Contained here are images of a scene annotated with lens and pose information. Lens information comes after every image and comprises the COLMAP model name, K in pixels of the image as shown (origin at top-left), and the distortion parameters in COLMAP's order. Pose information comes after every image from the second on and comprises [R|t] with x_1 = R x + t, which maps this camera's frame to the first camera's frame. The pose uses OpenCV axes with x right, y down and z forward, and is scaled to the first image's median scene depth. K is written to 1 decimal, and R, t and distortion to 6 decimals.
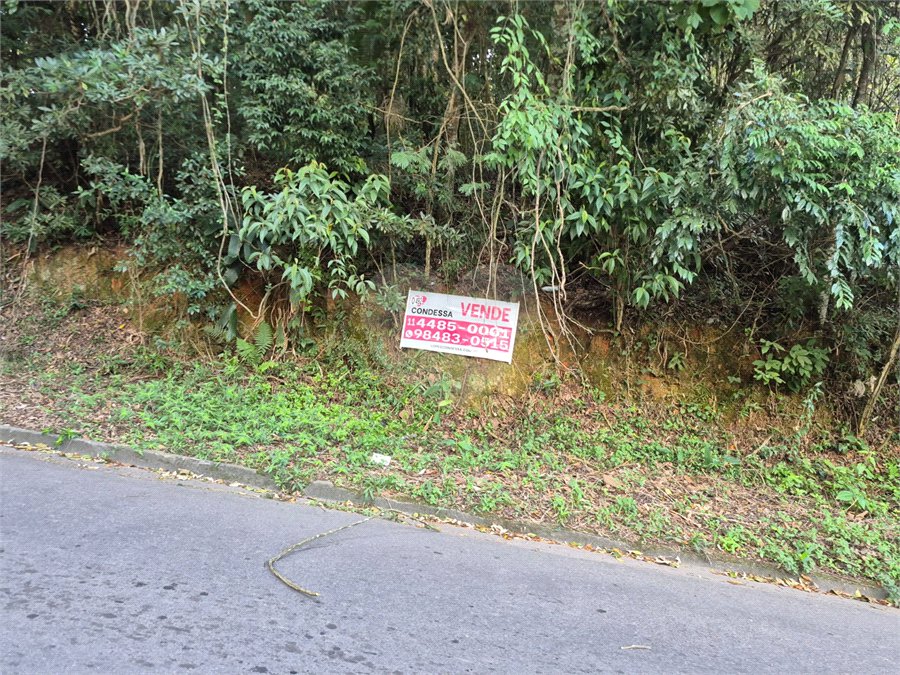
lens RADIAL K [[600.0, 0, 439.9], [0, 600.0, 332.3], [0, 0, 1]] dist [0.057860, -0.061333]
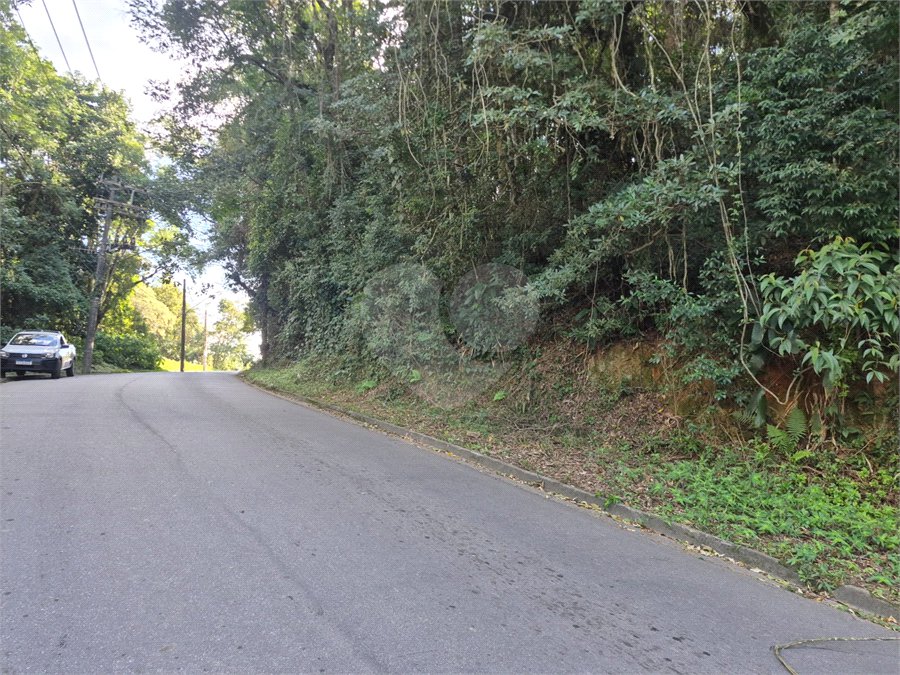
lens RADIAL K [[600.0, 0, 441.7], [0, 600.0, 340.1], [0, 0, 1]] dist [0.057860, -0.061333]
pose [[0.657643, -0.074309, -0.749656, 0.082519], [-0.021182, 0.992906, -0.117002, 0.000637], [0.753032, 0.092825, 0.651404, -0.069644]]
